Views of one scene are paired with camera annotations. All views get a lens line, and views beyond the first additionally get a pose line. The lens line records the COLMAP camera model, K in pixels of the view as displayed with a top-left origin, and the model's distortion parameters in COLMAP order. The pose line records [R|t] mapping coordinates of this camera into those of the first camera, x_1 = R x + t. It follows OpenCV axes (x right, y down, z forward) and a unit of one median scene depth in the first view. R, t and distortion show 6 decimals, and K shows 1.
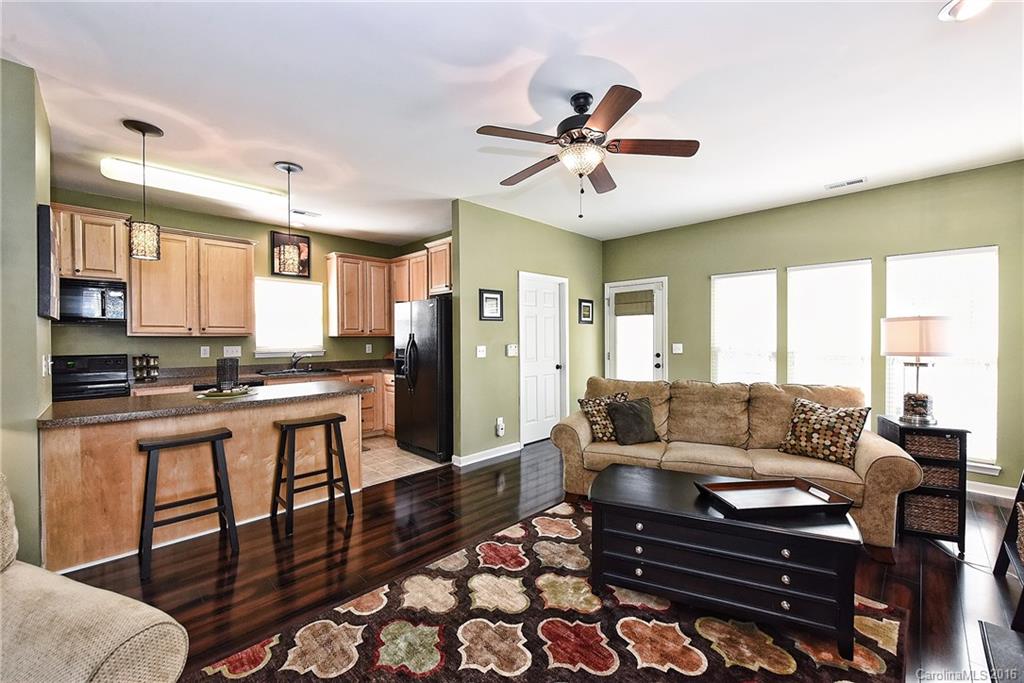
lens RADIAL K [[409.2, 0, 521.5], [0, 409.2, 342.6], [0, 0, 1]] dist [-0.000326, -0.001956]
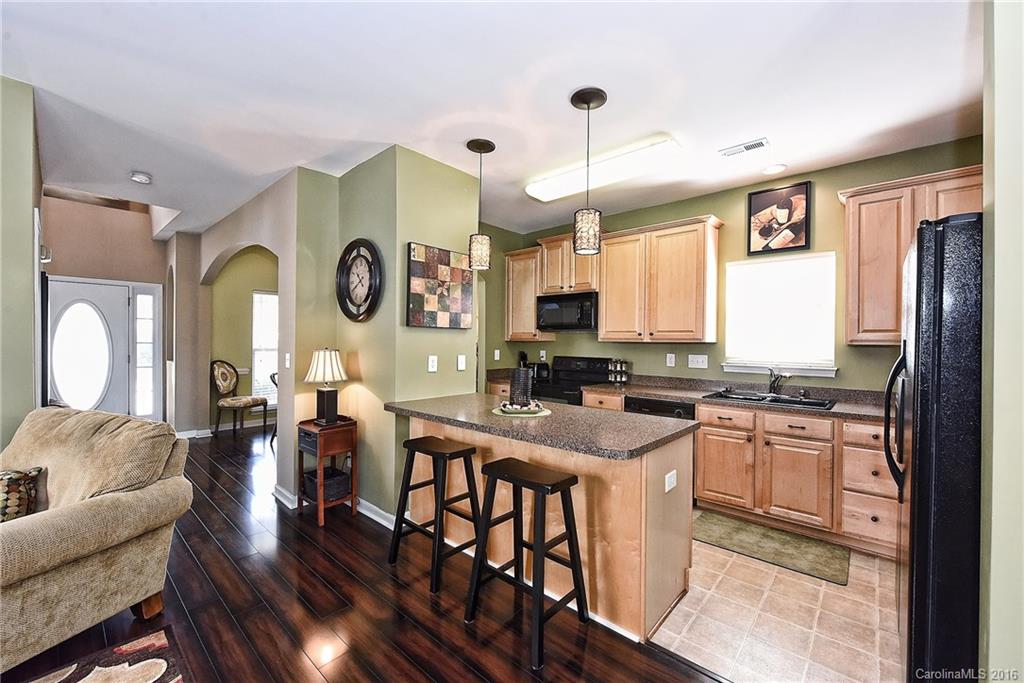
lens RADIAL K [[409.2, 0, 491.0], [0, 409.2, 341.8], [0, 0, 1]] dist [-0.000326, -0.001956]
pose [[0.031142, 0.007673, -0.999486, 0.092850], [-0.023582, 0.999698, 0.006940, -0.014015], [0.999237, 0.023354, 0.031313, 0.611942]]
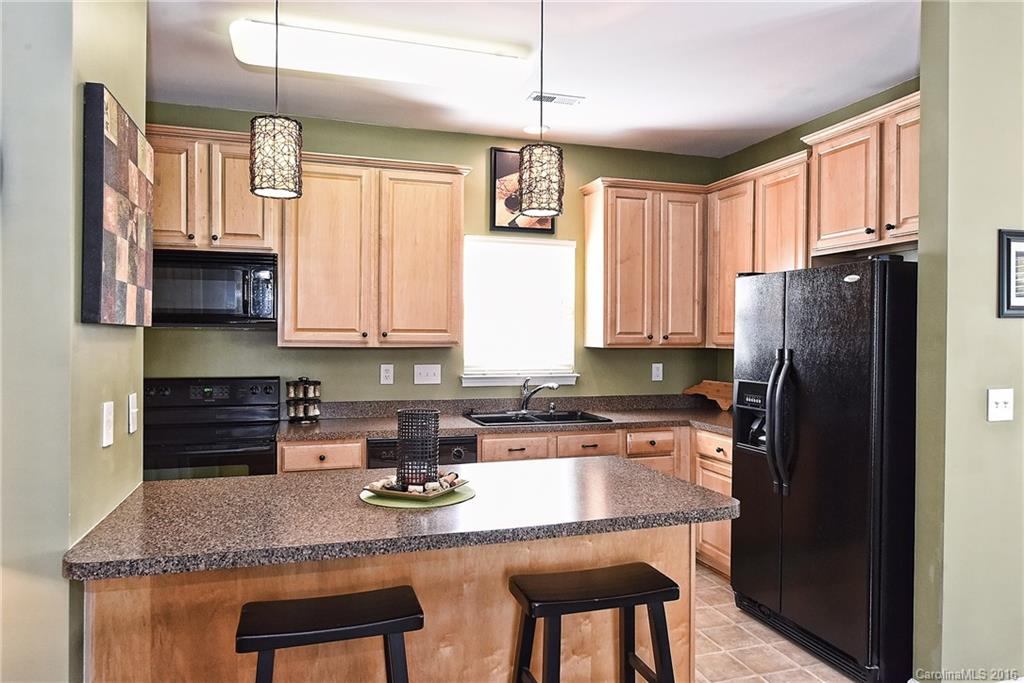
lens RADIAL K [[687.6, 0, 529.0], [0, 687.6, 339.2], [0, 0, 1]] dist [0.004498, 0.000604]
pose [[0.891904, 0.011213, -0.452085, -0.184105], [-0.014513, 0.999887, -0.003830, -0.025373], [0.451991, 0.009977, 0.891966, 0.259482]]
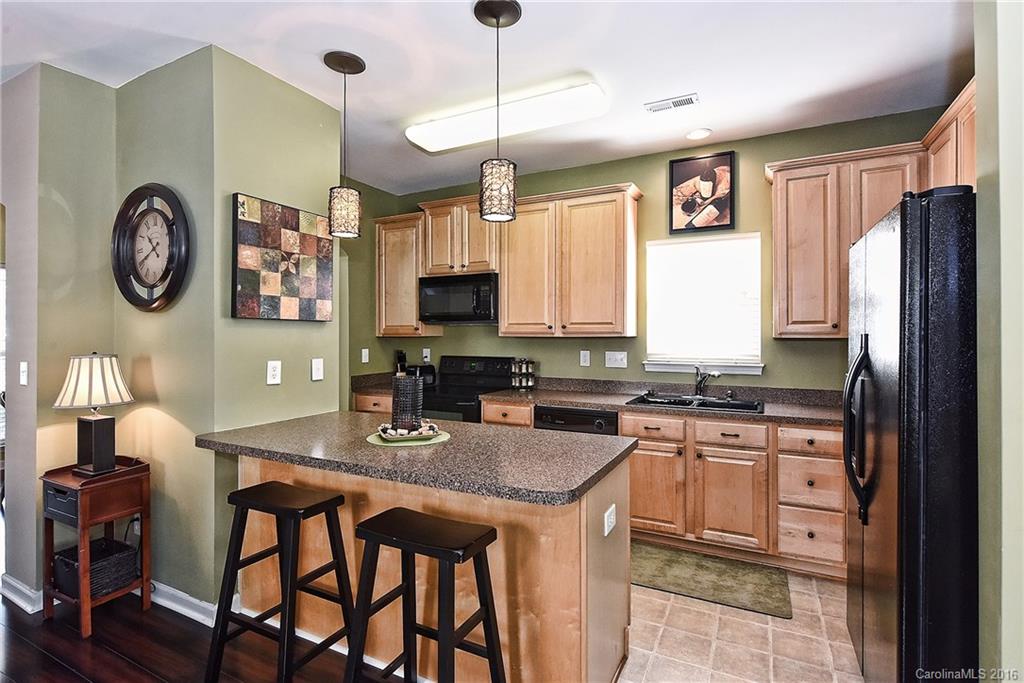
lens RADIAL K [[509.4, 0, 483.0], [0, 509.4, 333.0], [0, 0, 1]] dist [0.001512, -0.002241]
pose [[0.282351, 0.001224, -0.959310, 0.031927], [-0.013792, 0.999901, -0.002783, -0.017608], [0.959212, 0.014017, 0.282340, 0.600577]]
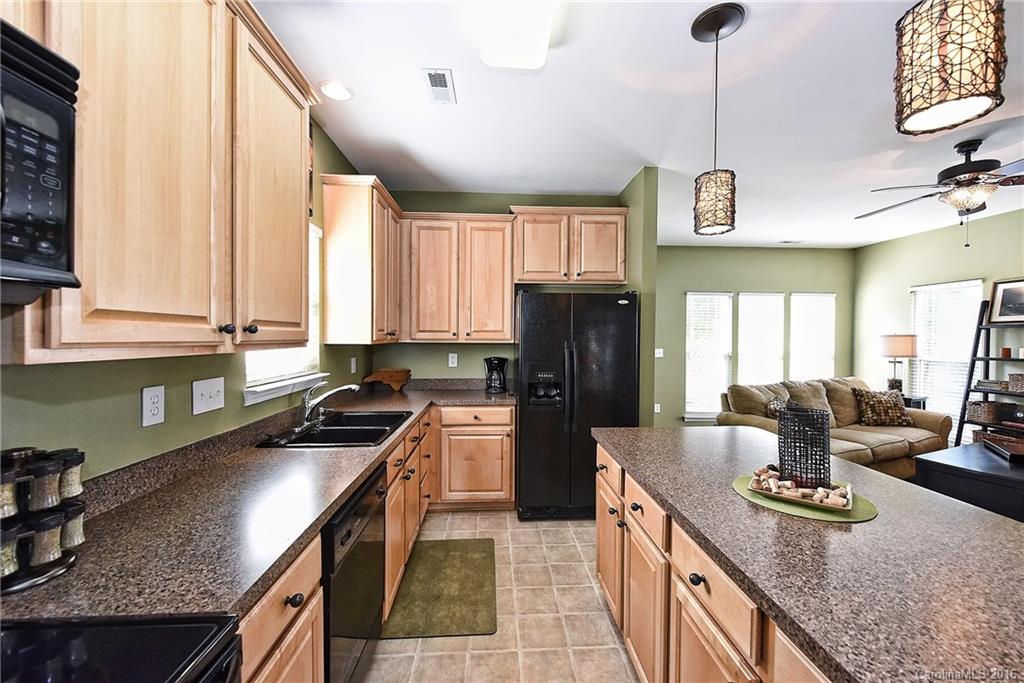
lens RADIAL K [[409.2, 0, 484.8], [0, 409.2, 340.5], [0, 0, 1]] dist [-0.000326, -0.001956]
pose [[0.673863, -0.002015, 0.738853, -0.864939], [0.000790, 0.999998, 0.002007, -0.024716], [-0.738855, -0.000769, 0.673864, 0.659751]]
